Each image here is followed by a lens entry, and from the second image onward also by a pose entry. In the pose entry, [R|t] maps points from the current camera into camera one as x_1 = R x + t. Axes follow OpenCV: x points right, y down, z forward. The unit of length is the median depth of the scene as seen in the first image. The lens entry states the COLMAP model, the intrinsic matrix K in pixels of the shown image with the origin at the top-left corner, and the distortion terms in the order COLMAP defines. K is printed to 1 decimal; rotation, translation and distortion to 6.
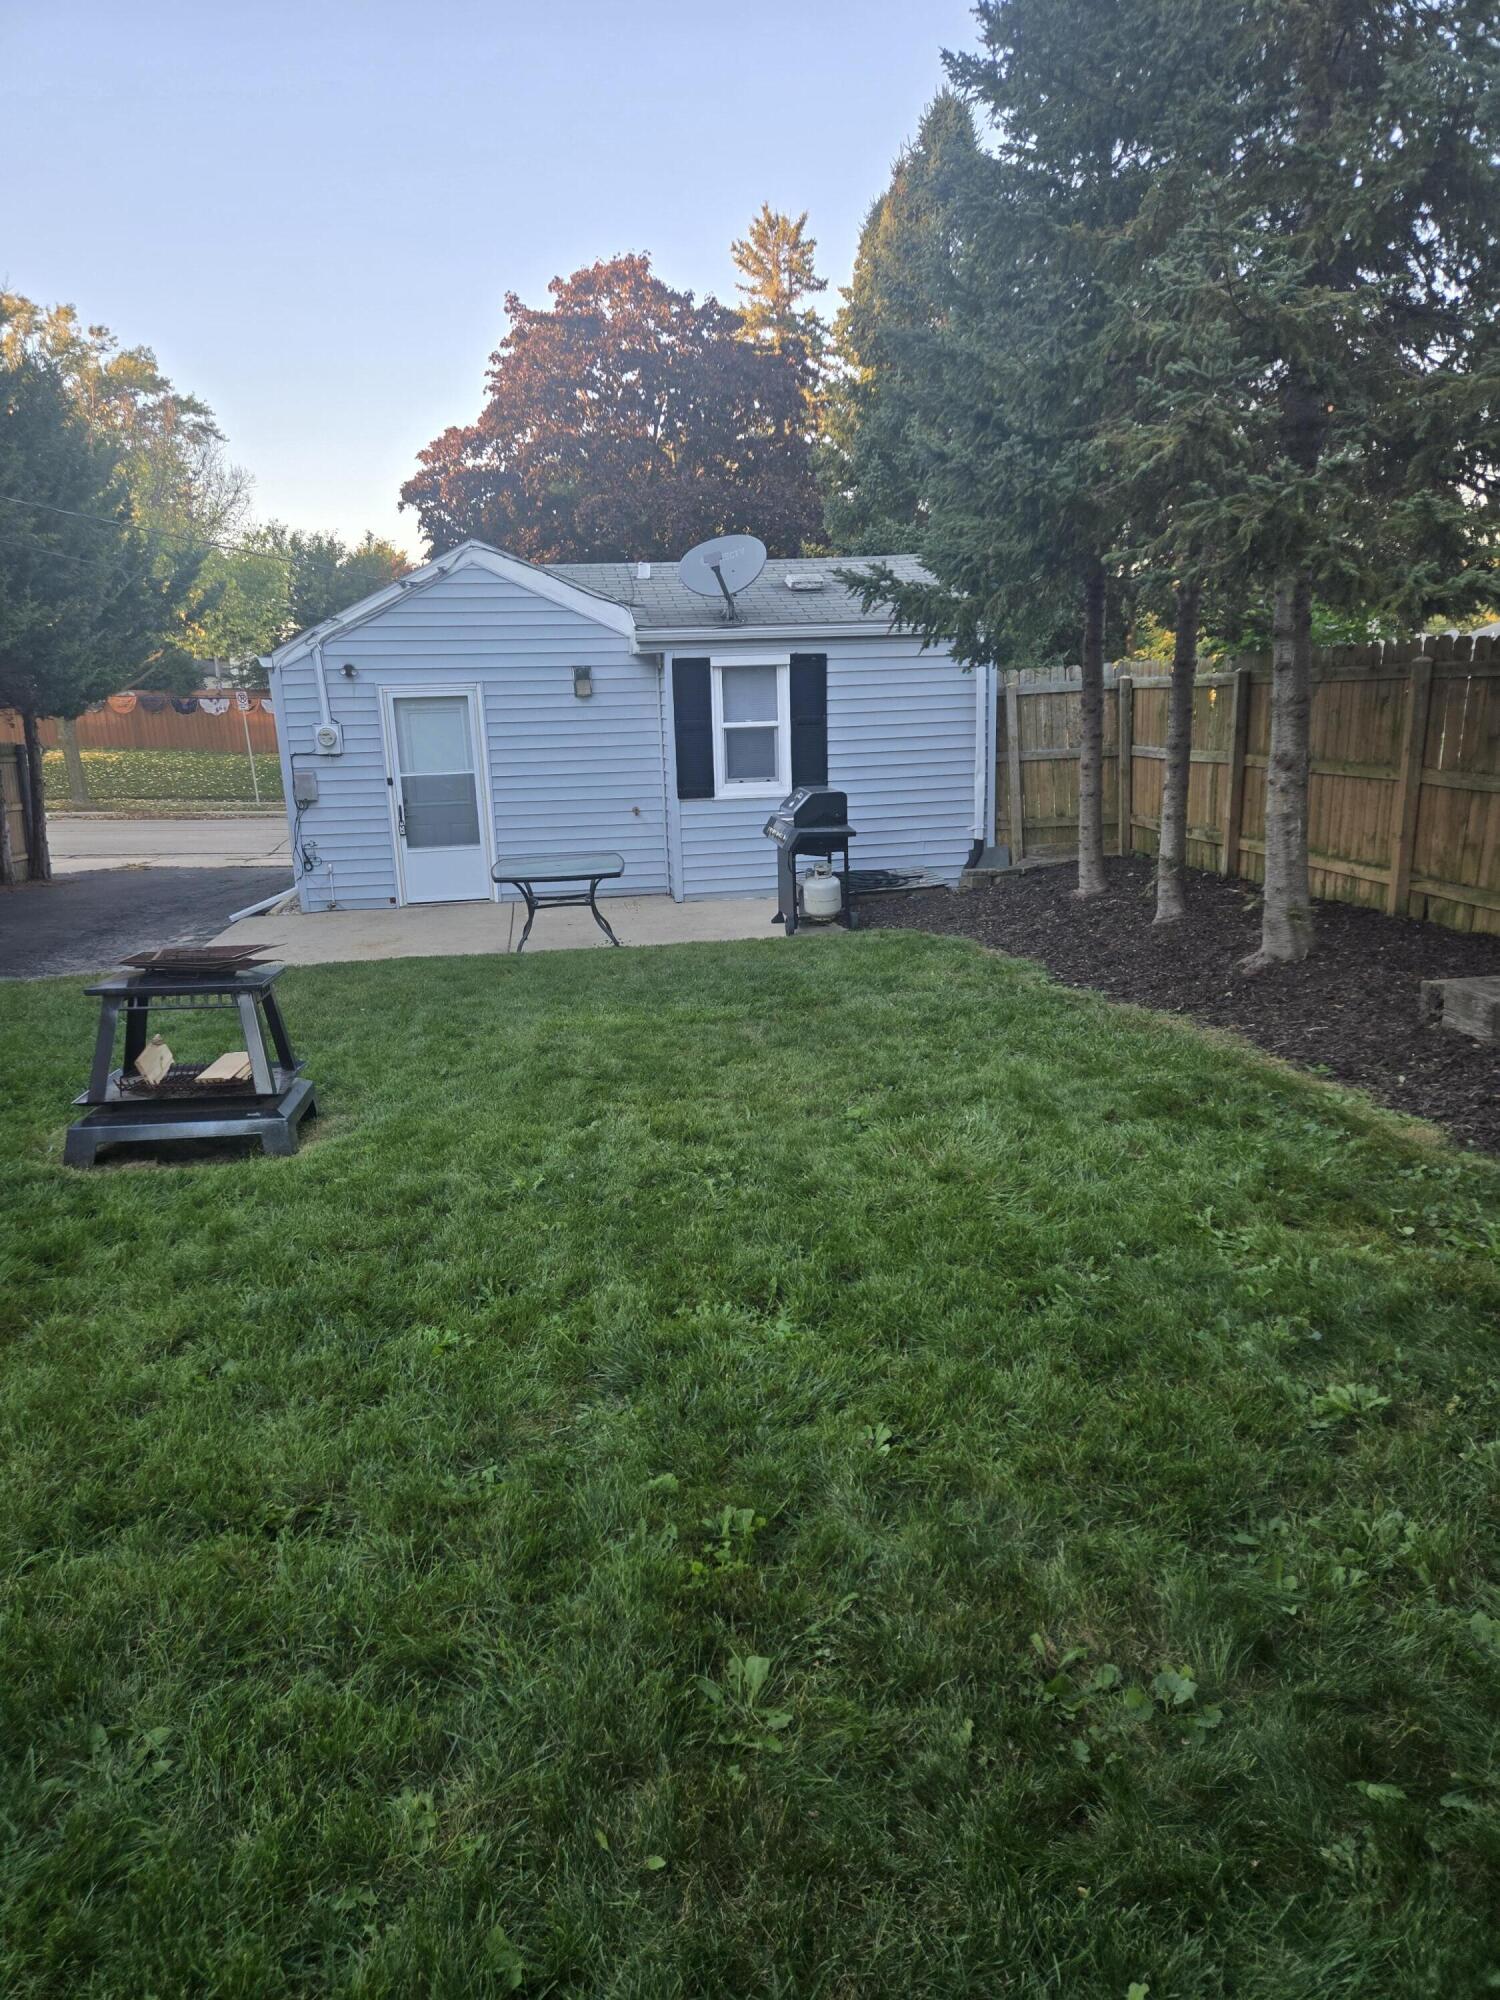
lens RADIAL K [[1344.7, 0, 751.5], [0, 1344.7, 1020.6], [0, 0, 1]] dist [0.095479, -0.081467]
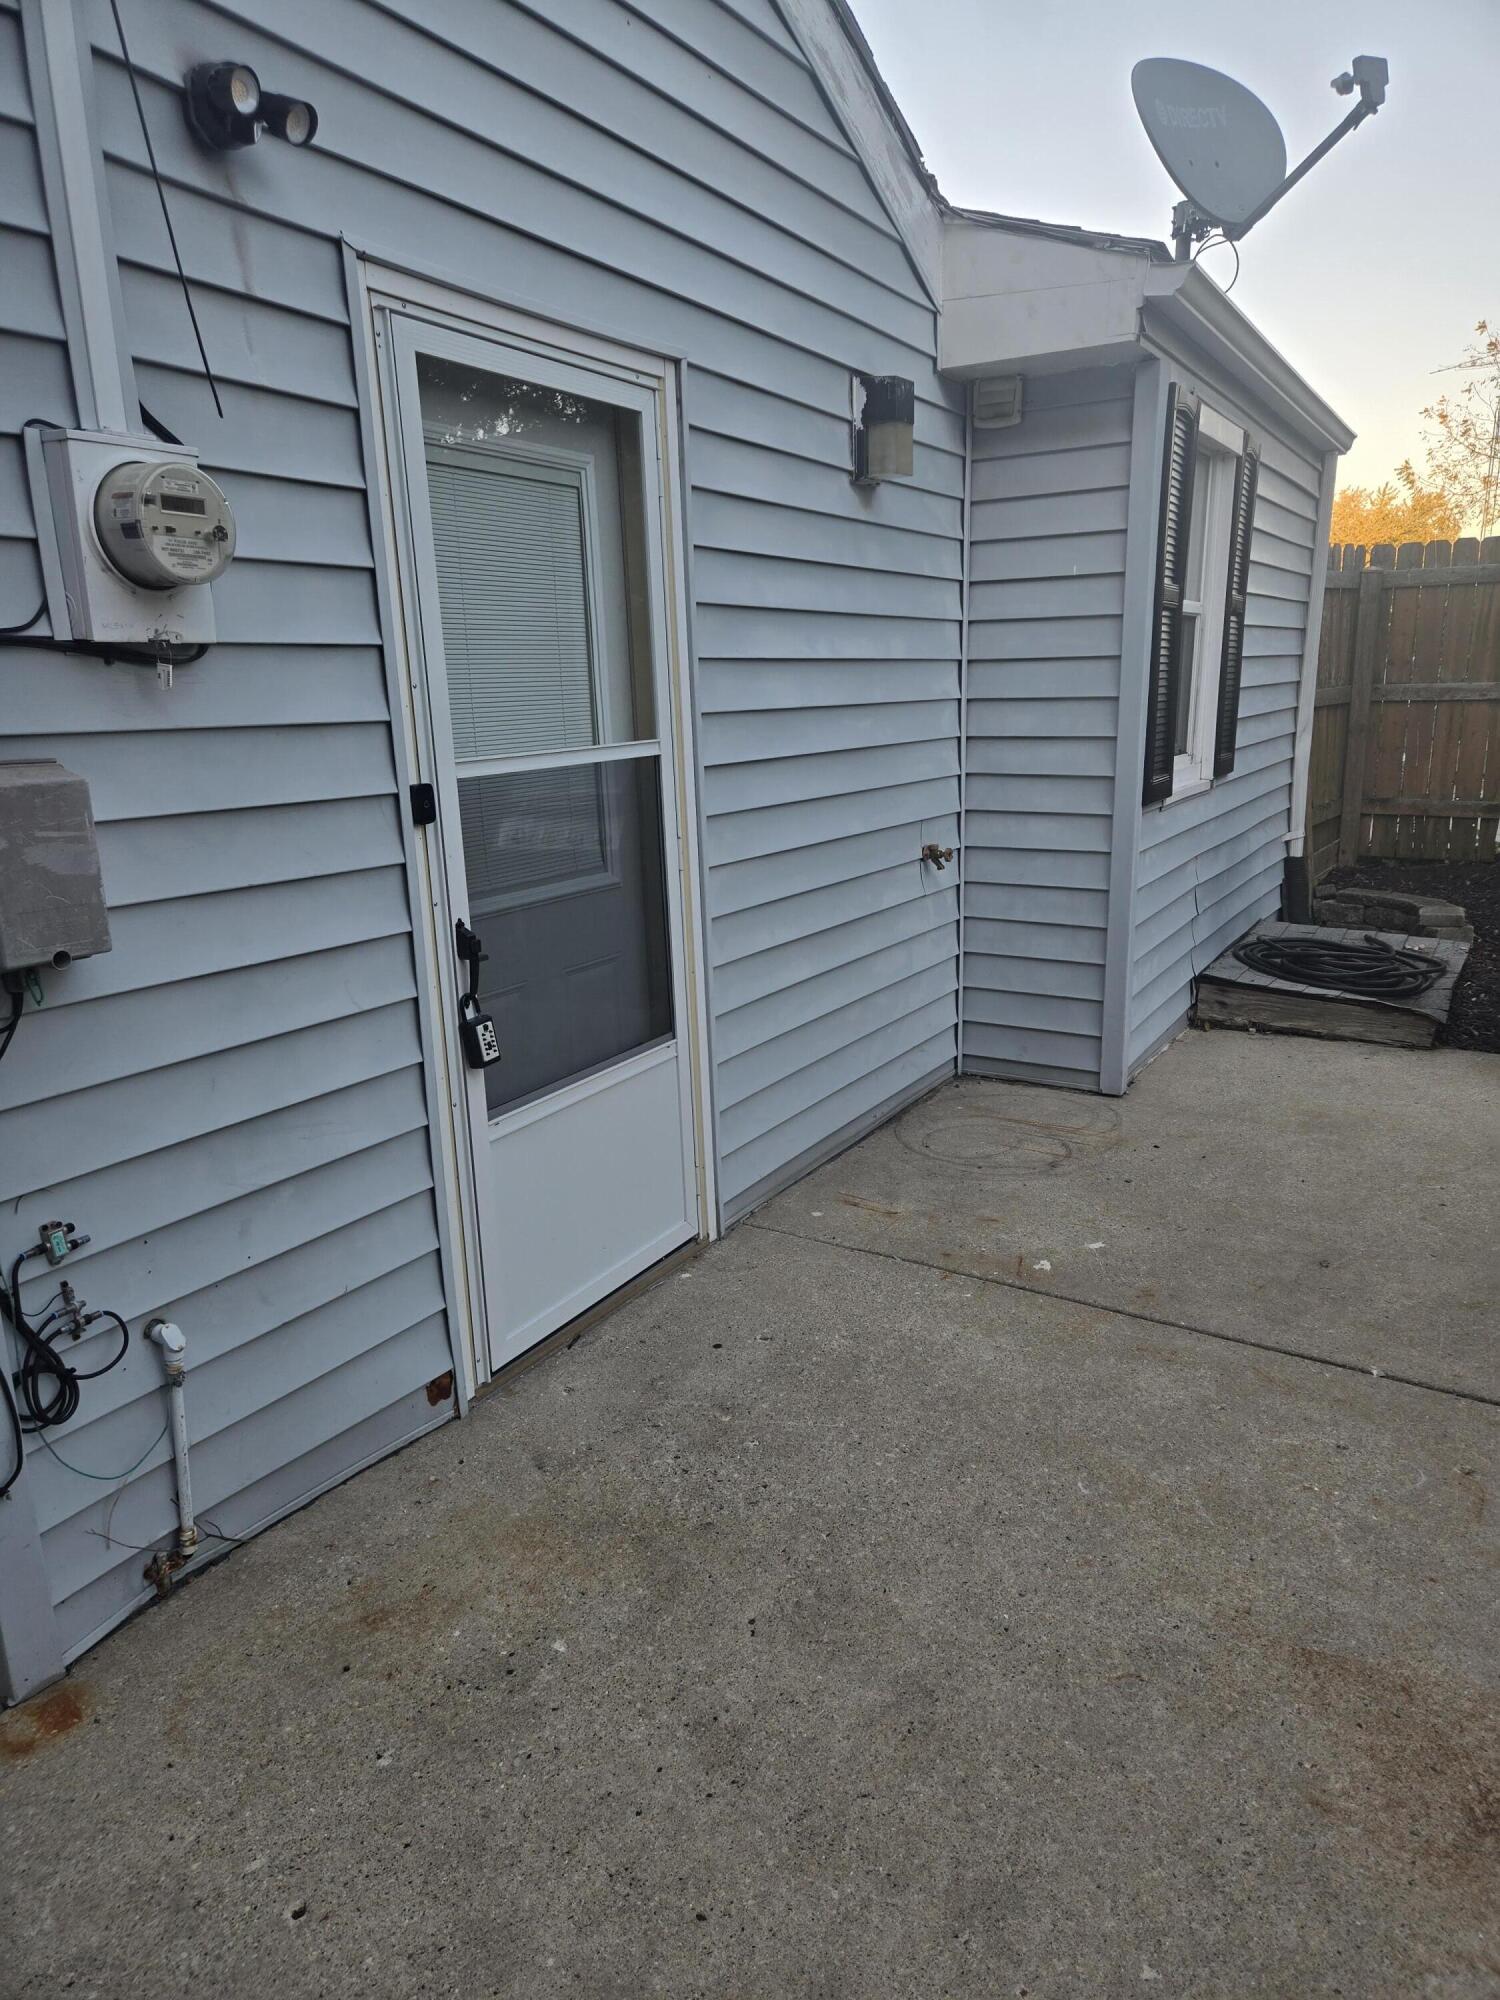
lens RADIAL K [[1344.7, 0, 751.5], [0, 1344.7, 1020.6], [0, 0, 1]] dist [0.095479, -0.081467]
pose [[0.628058, -0.169971, 0.759377, -0.384327], [0.182833, 0.980768, 0.068310, -0.149562], [-0.756383, 0.095936, 0.647055, 0.837566]]
